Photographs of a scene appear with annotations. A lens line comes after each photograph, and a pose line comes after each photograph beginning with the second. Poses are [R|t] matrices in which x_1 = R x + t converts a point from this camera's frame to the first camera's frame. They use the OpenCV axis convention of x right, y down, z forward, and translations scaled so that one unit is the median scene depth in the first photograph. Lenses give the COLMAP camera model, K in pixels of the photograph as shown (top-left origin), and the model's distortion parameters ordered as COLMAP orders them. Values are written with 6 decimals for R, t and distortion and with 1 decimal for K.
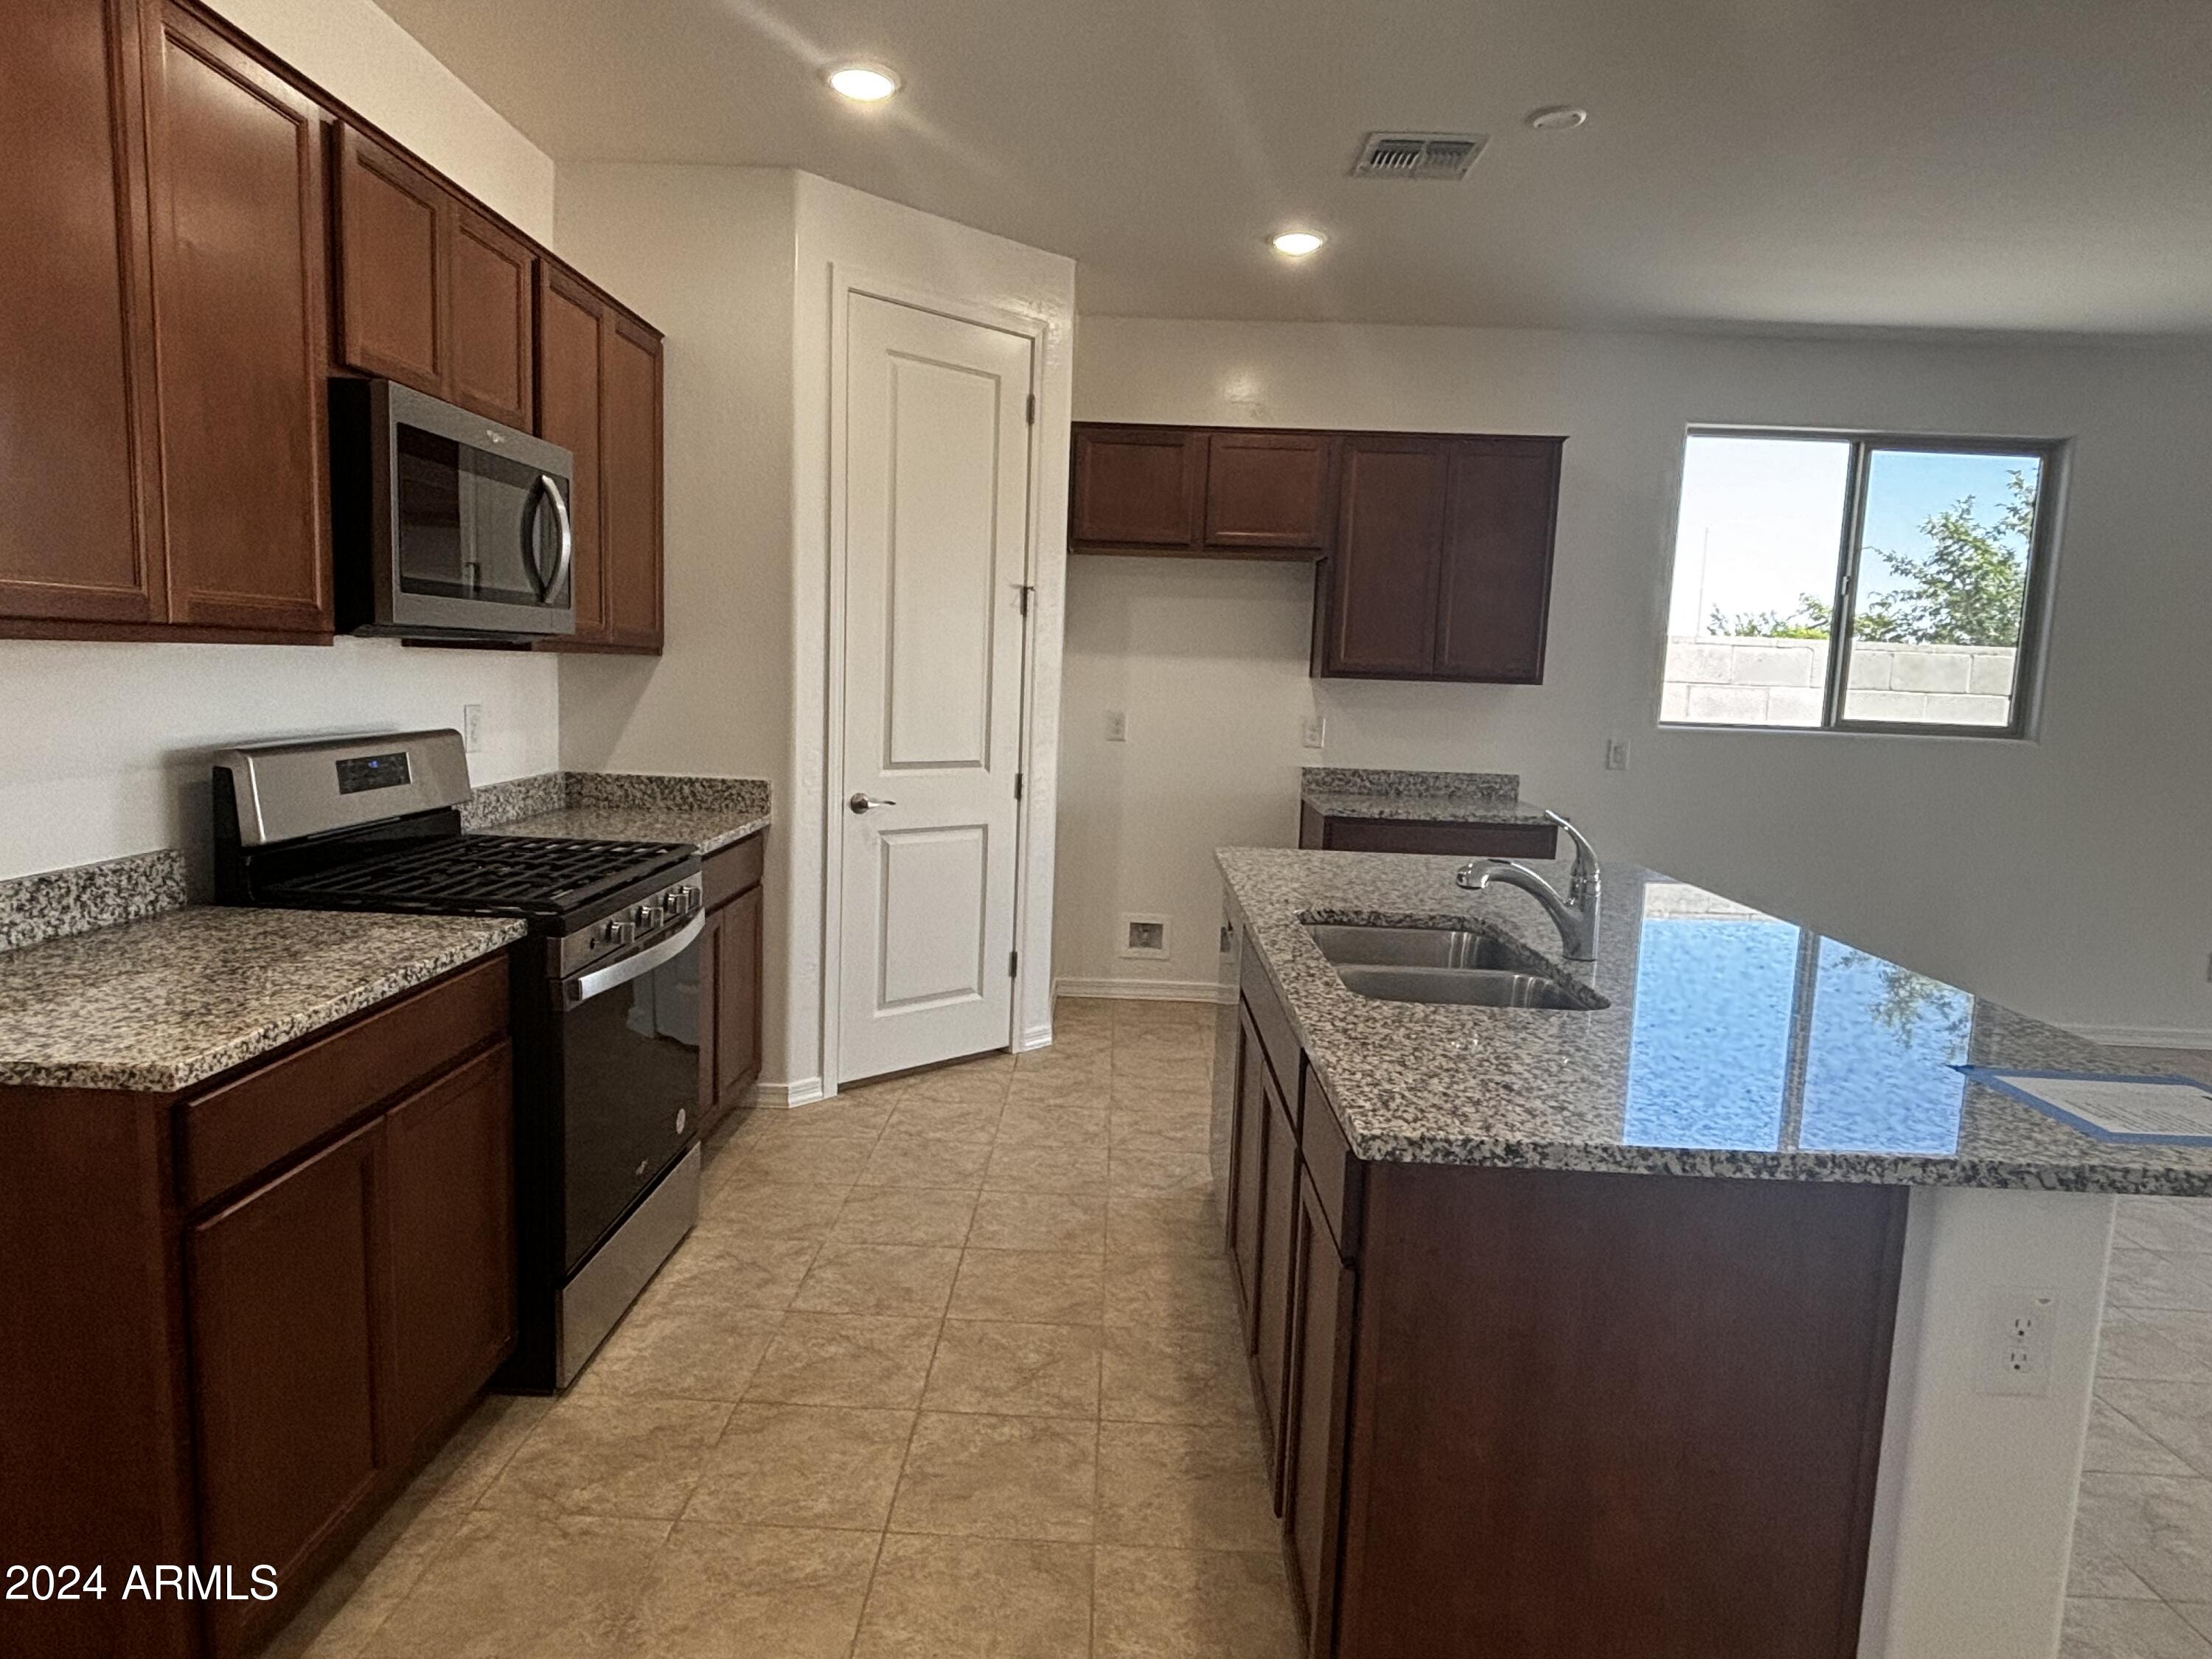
lens RADIAL K [[1312.6, 0, 1106.0], [0, 1312.6, 829.5], [0, 0, 1]] dist [0.030858, -0.000577]
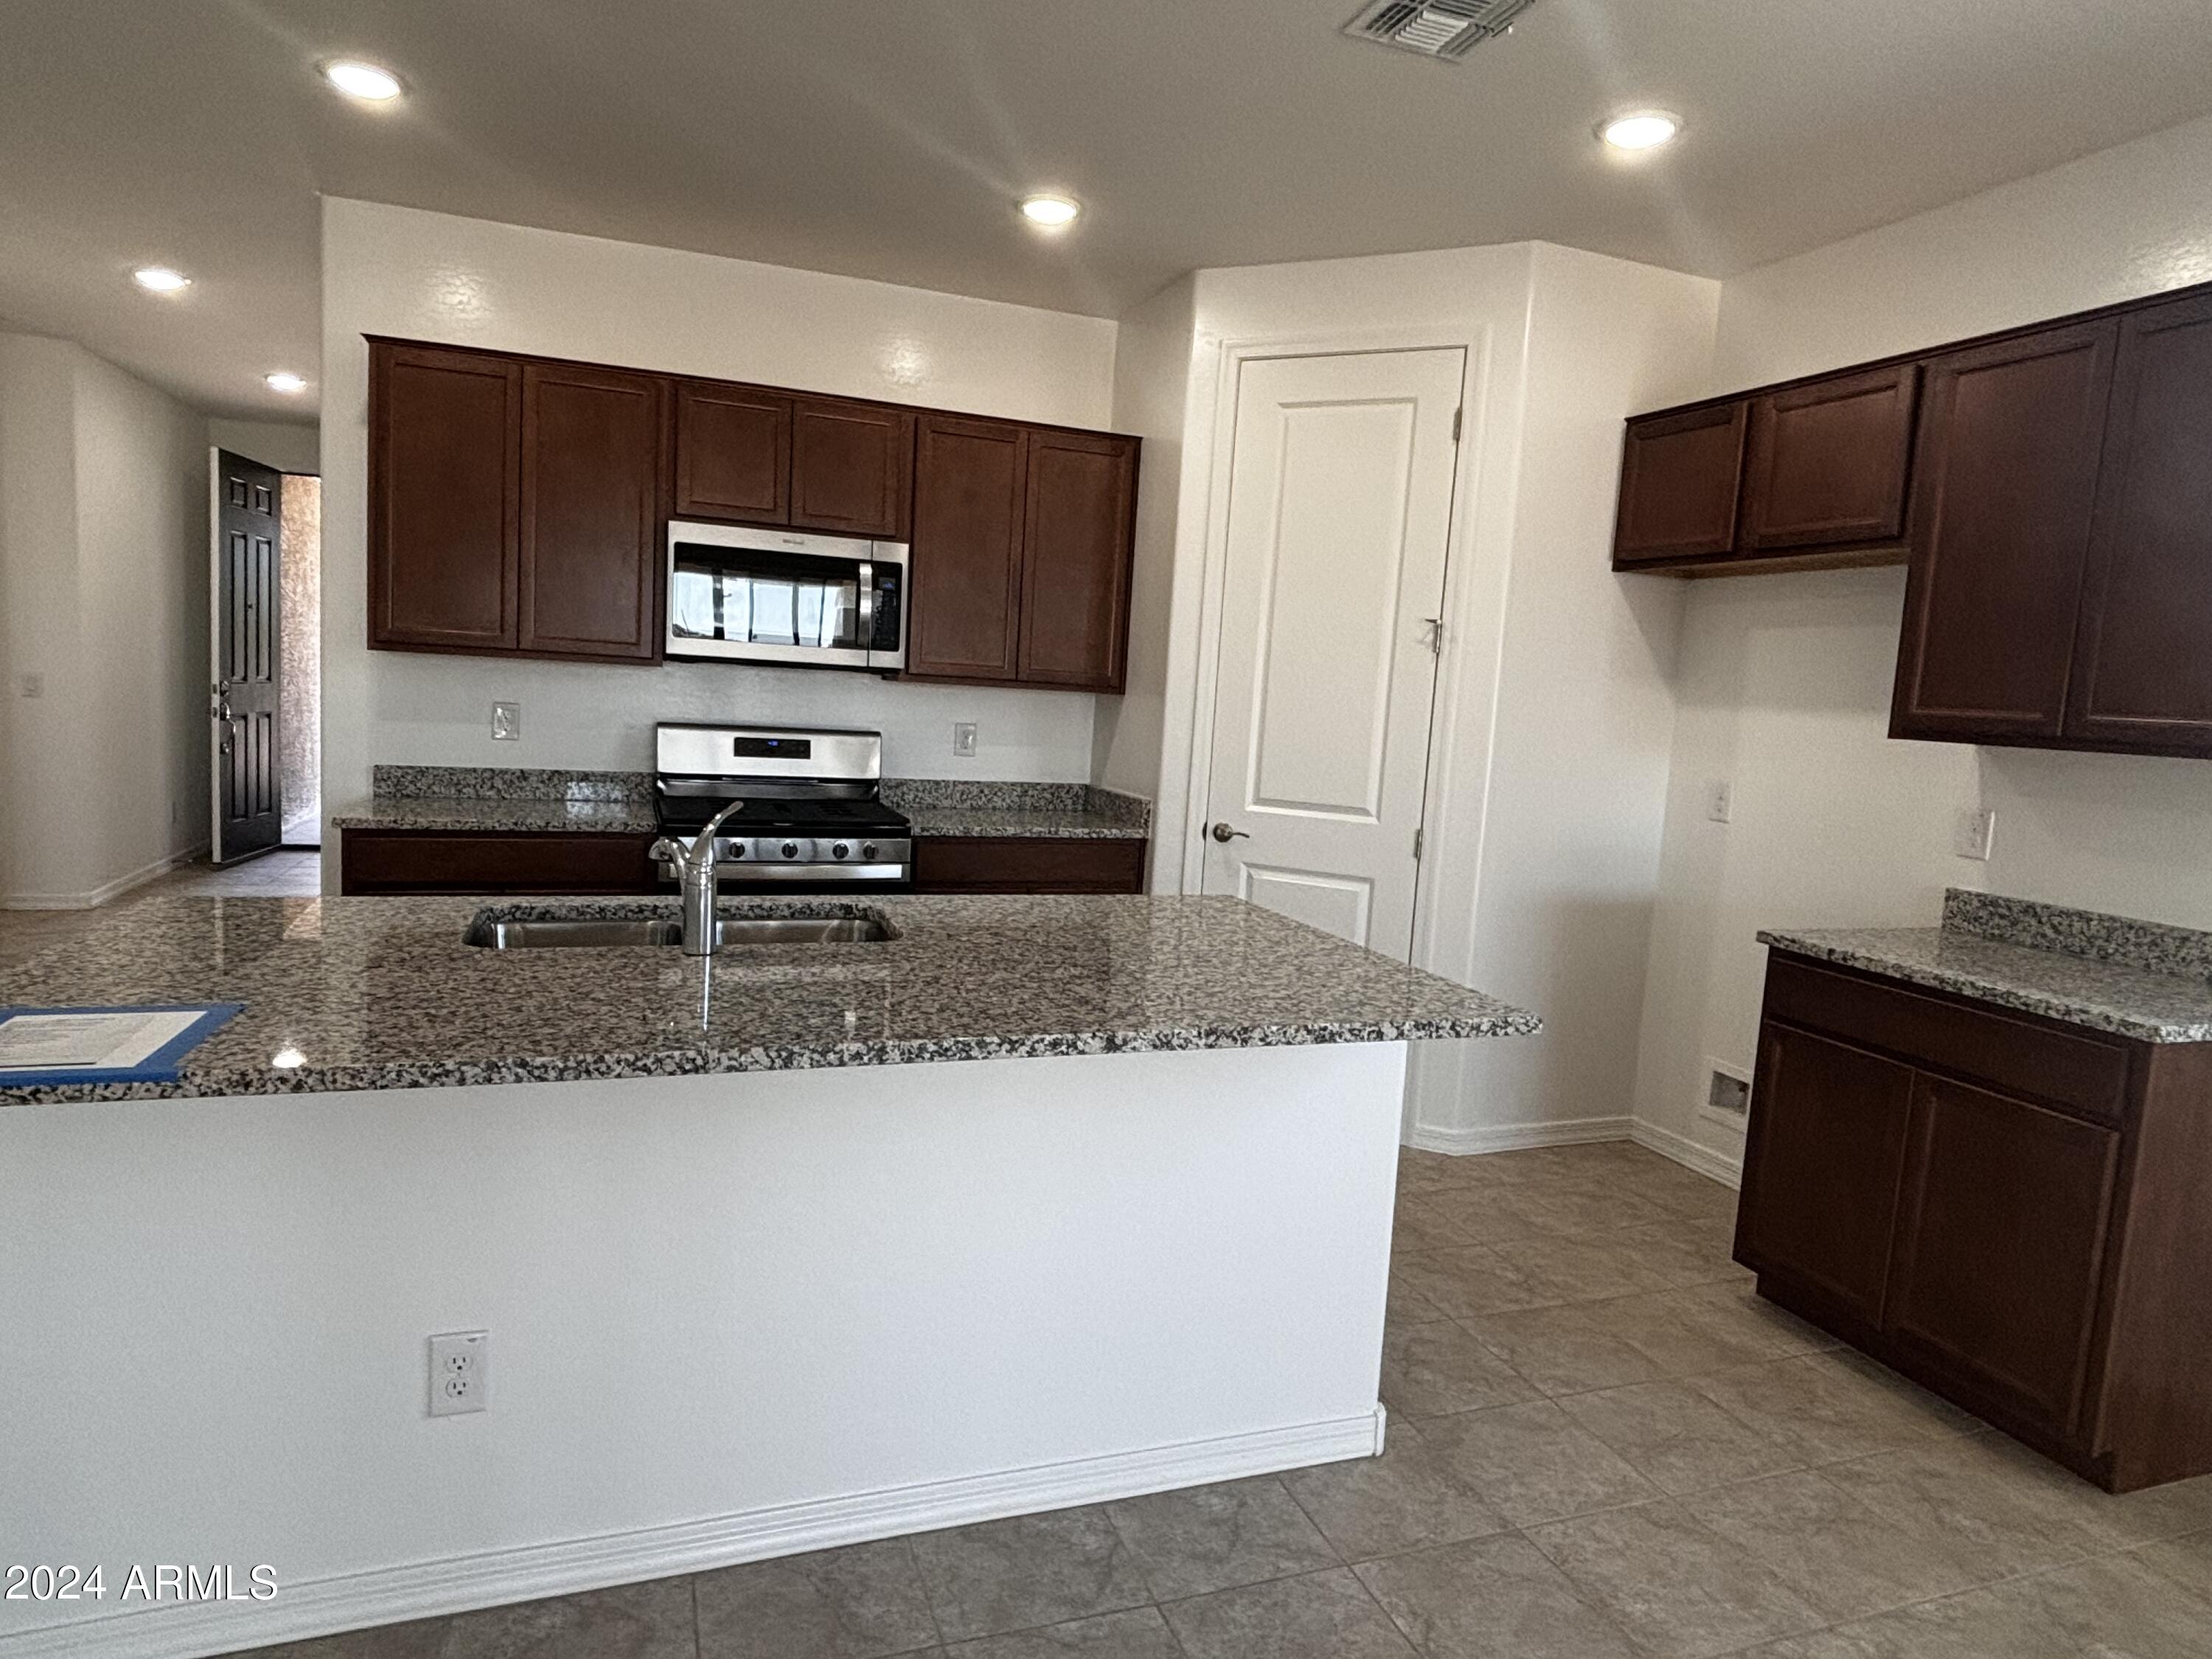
lens RADIAL K [[1312.6, 0, 1106.0], [0, 1312.6, 829.5], [0, 0, 1]] dist [0.030858, -0.000577]
pose [[0.349002, 0.082883, -0.933450, 0.705592], [-0.161729, 0.986462, 0.027123, -0.033057], [0.923061, 0.141500, 0.357682, 0.489176]]
